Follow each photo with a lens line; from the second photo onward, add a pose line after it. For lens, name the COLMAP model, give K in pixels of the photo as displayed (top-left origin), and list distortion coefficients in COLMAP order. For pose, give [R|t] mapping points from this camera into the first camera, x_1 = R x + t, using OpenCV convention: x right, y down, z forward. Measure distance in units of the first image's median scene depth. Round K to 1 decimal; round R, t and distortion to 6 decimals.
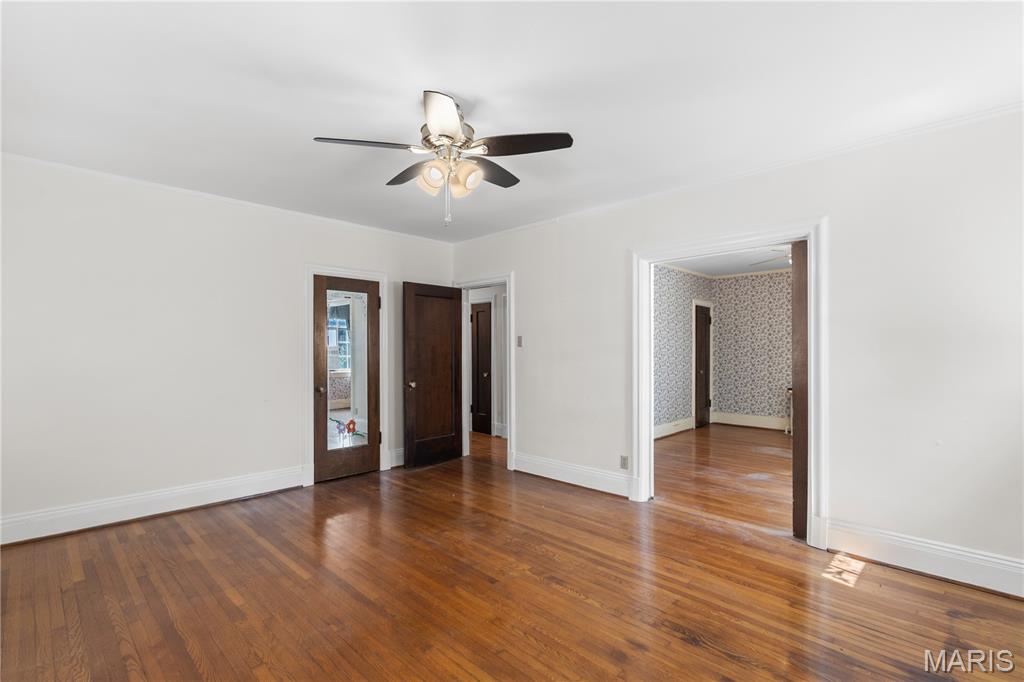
lens RADIAL K [[469.2, 0, 515.6], [0, 469.2, 345.6], [0, 0, 1]] dist [-0.004266, -0.000449]
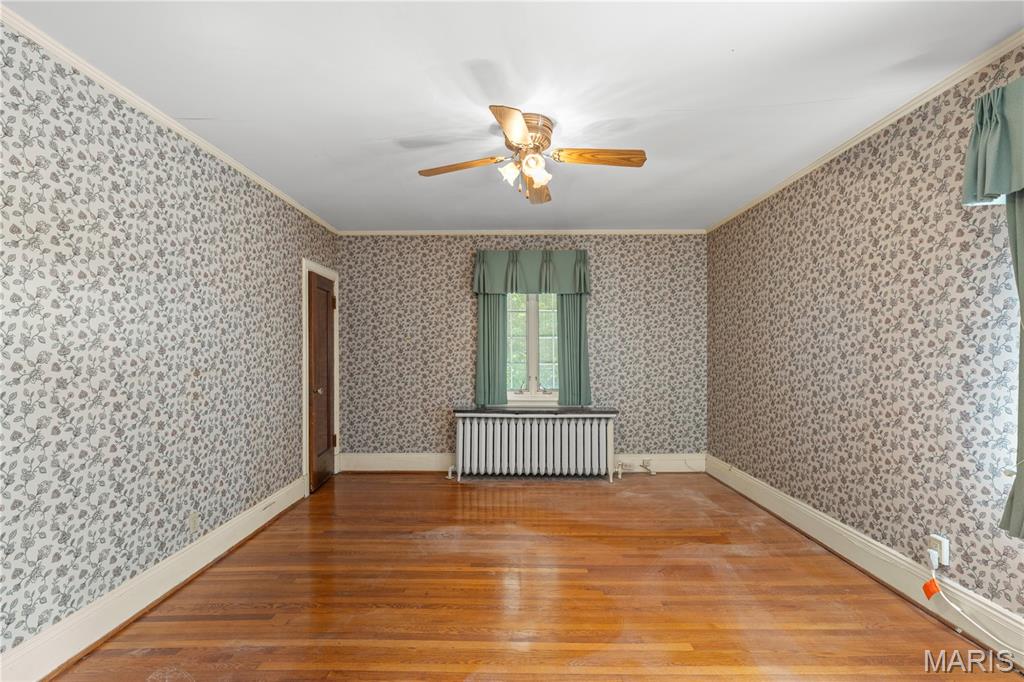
lens RADIAL K [[469.2, 0, 514.9], [0, 469.2, 346.1], [0, 0, 1]] dist [-0.004266, -0.000449]
pose [[0.717496, -0.006594, 0.696531, 0.169202], [0.003921, 0.999978, 0.005428, -0.000753], [-0.696551, -0.001163, 0.717506, 0.423882]]
